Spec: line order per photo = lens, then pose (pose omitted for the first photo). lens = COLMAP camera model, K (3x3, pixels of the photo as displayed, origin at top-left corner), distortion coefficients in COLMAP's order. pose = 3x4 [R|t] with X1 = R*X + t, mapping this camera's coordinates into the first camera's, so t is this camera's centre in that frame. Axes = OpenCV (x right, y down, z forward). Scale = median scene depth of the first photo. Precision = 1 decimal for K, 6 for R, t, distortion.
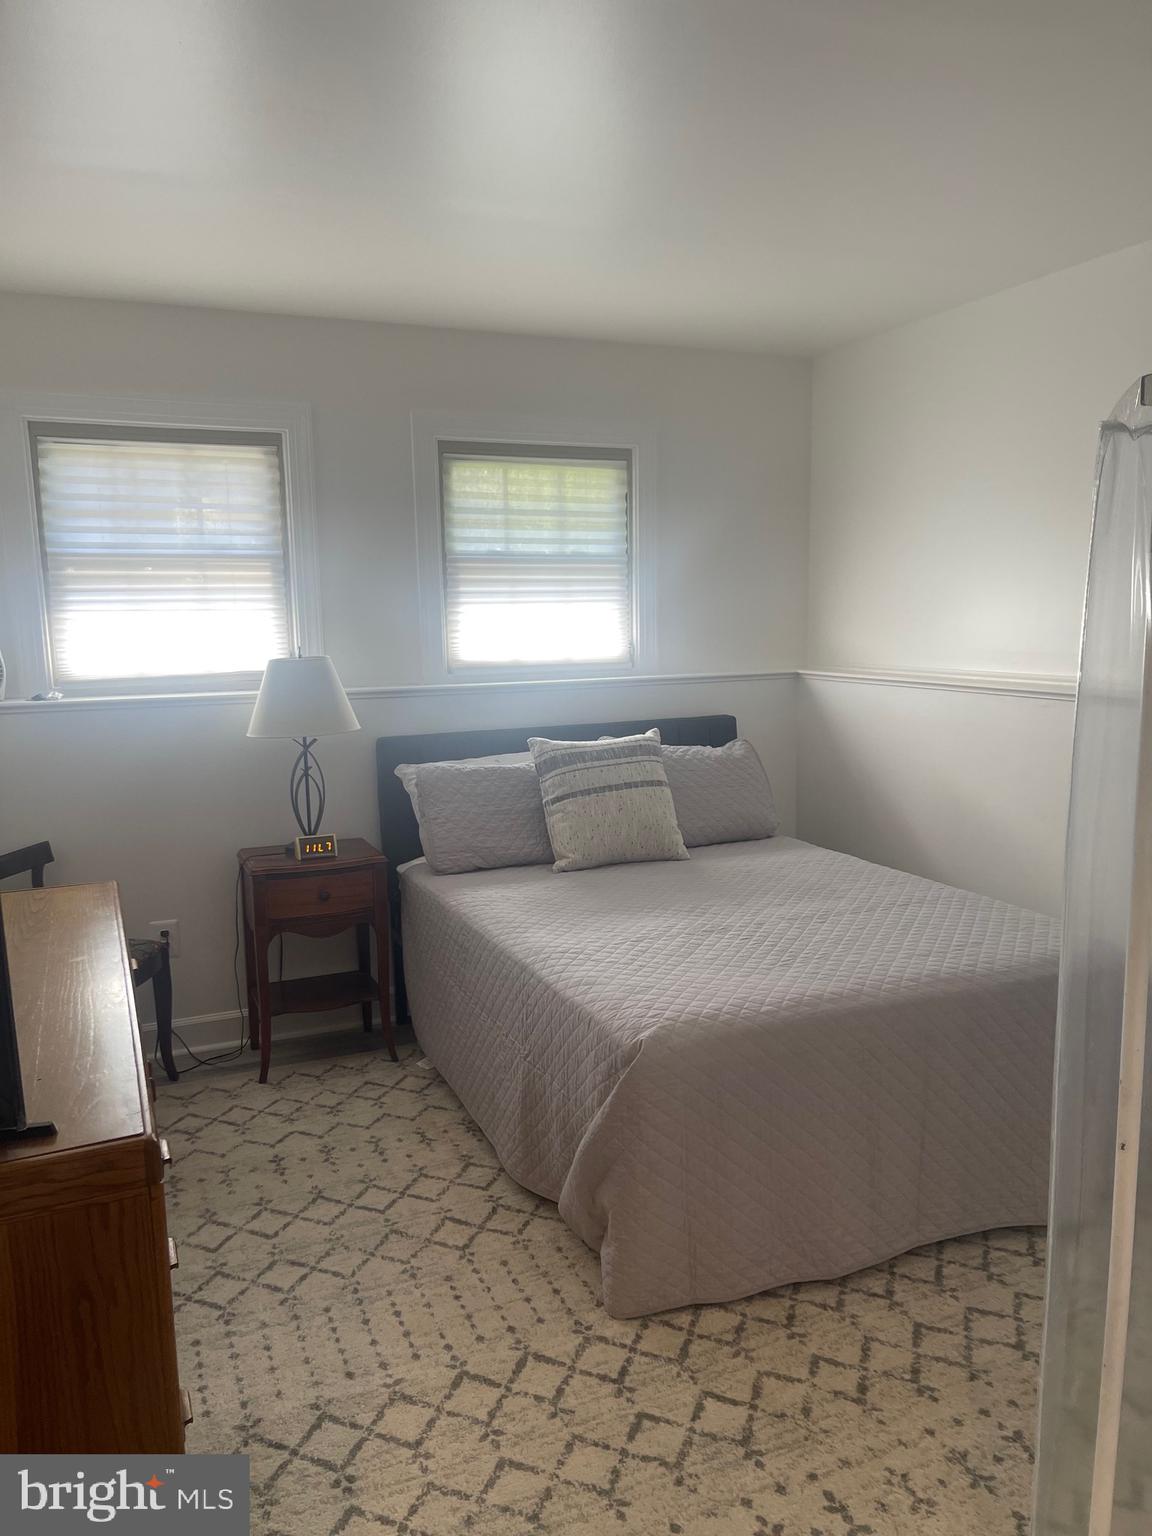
lens RADIAL K [[1163.6, 0, 579.6], [0, 1163.6, 777.1], [0, 0, 1]] dist [0.040524, -0.029803]
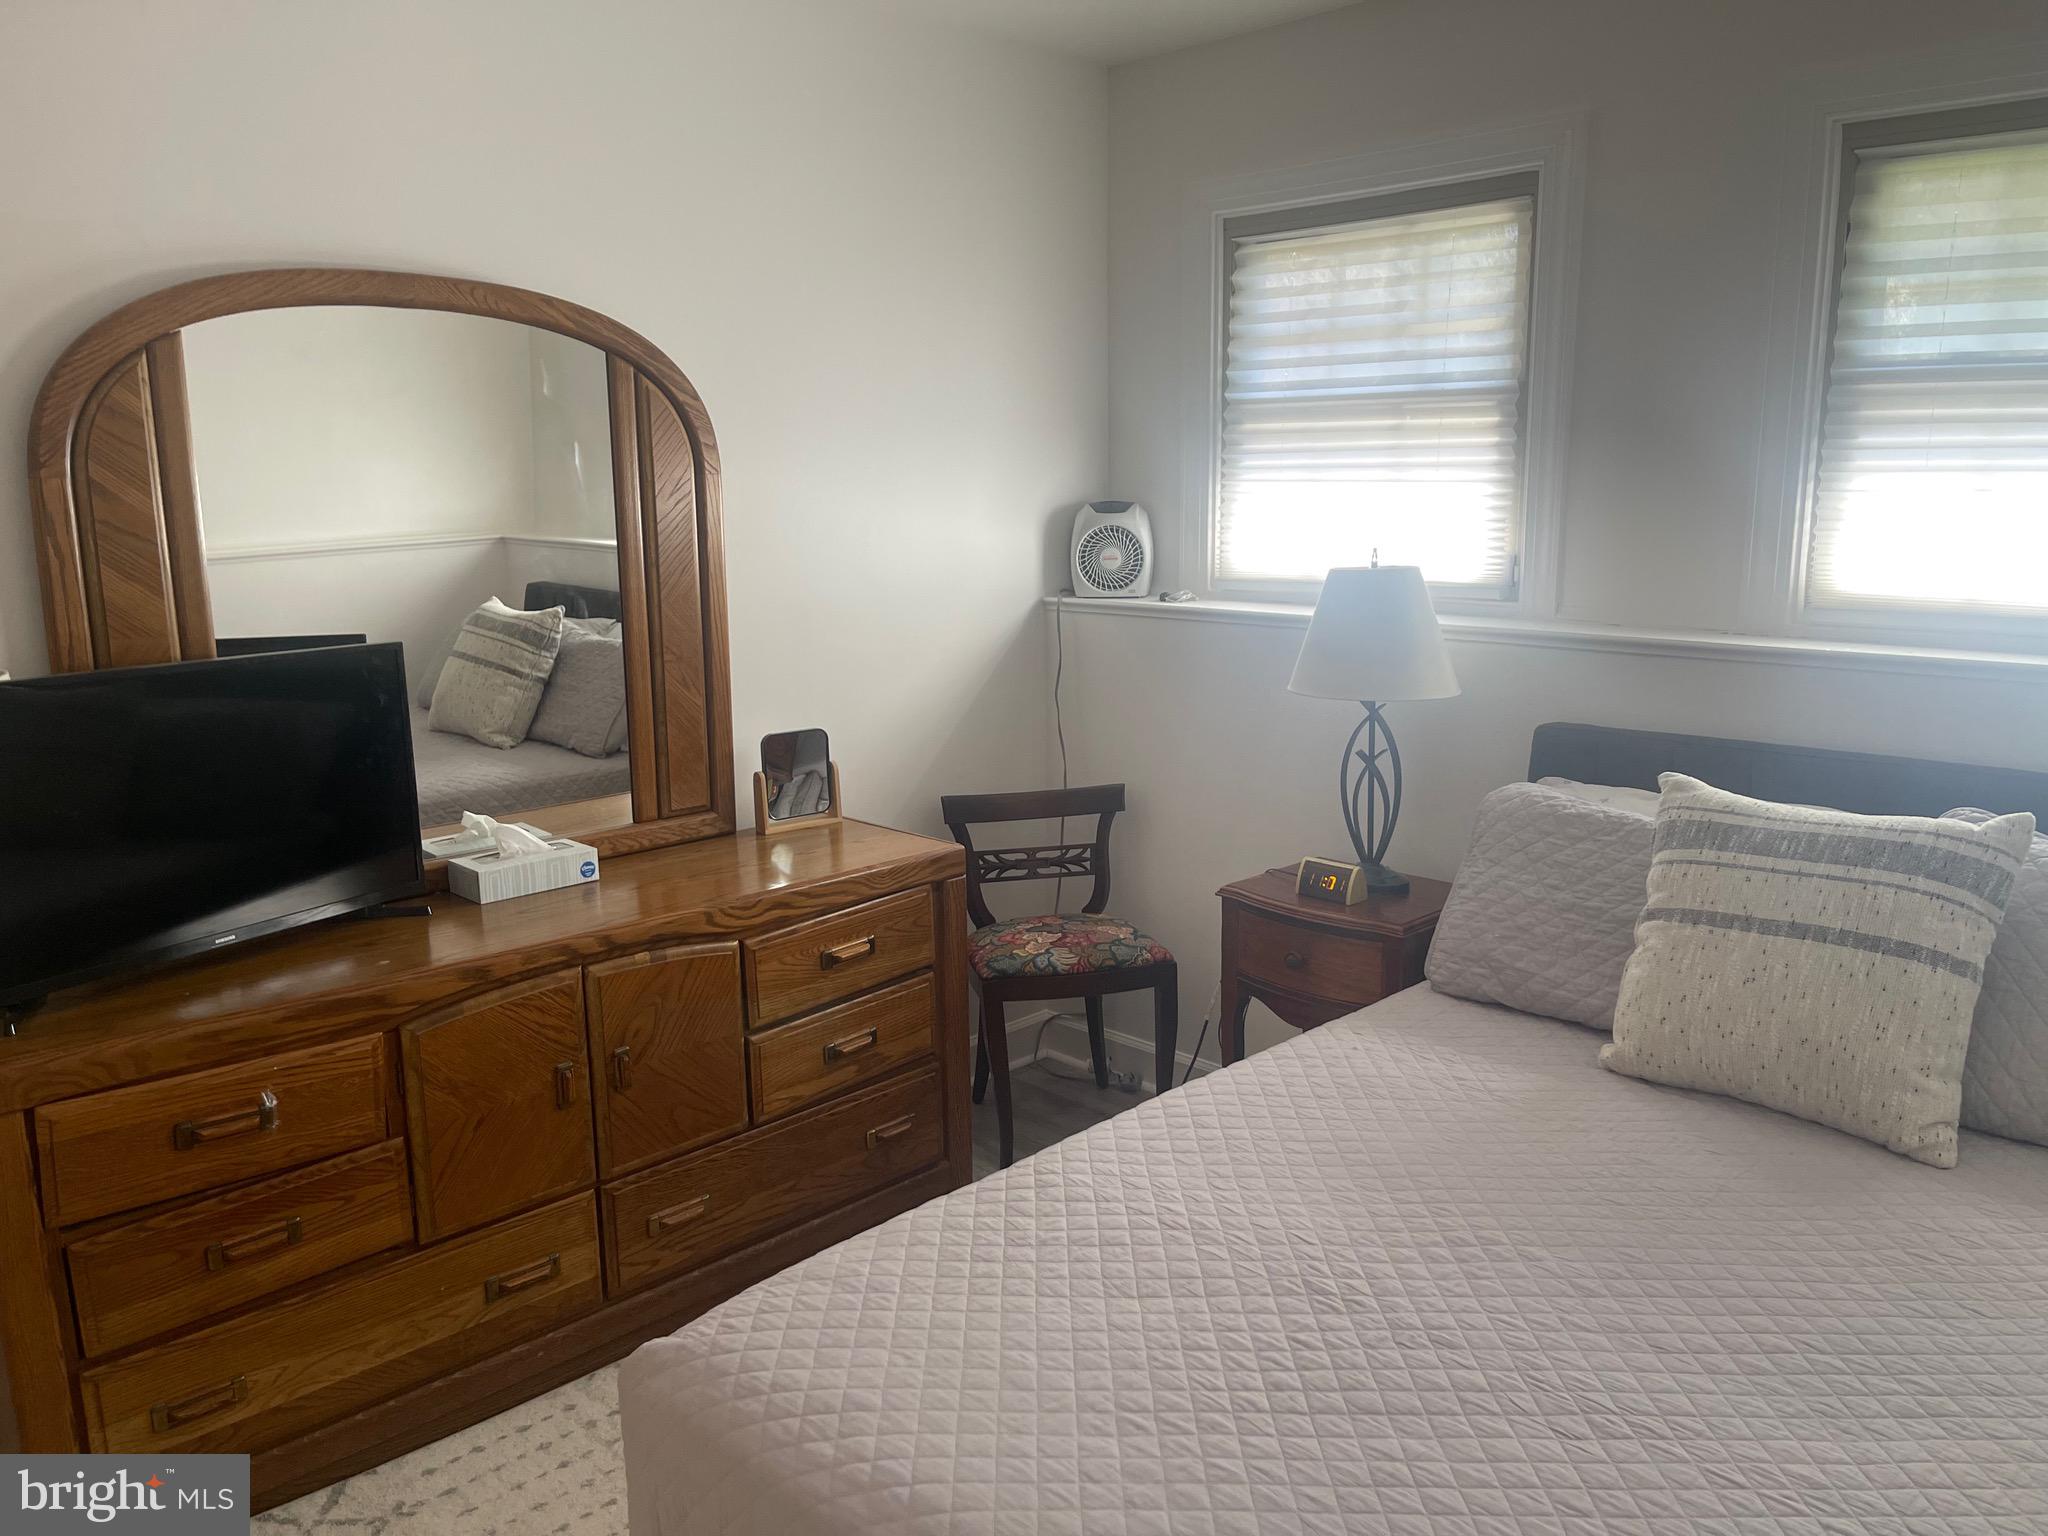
lens RADIAL K [[1551.5, 0, 1024.5], [0, 1551.5, 757.2], [0, 0, 1]] dist [0.040524, -0.029803]
pose [[0.373592, 0.180885, -0.909786, 0.418487], [-0.130570, 0.981292, 0.141486, -0.092569], [0.918358, 0.065933, 0.390220, 0.514549]]
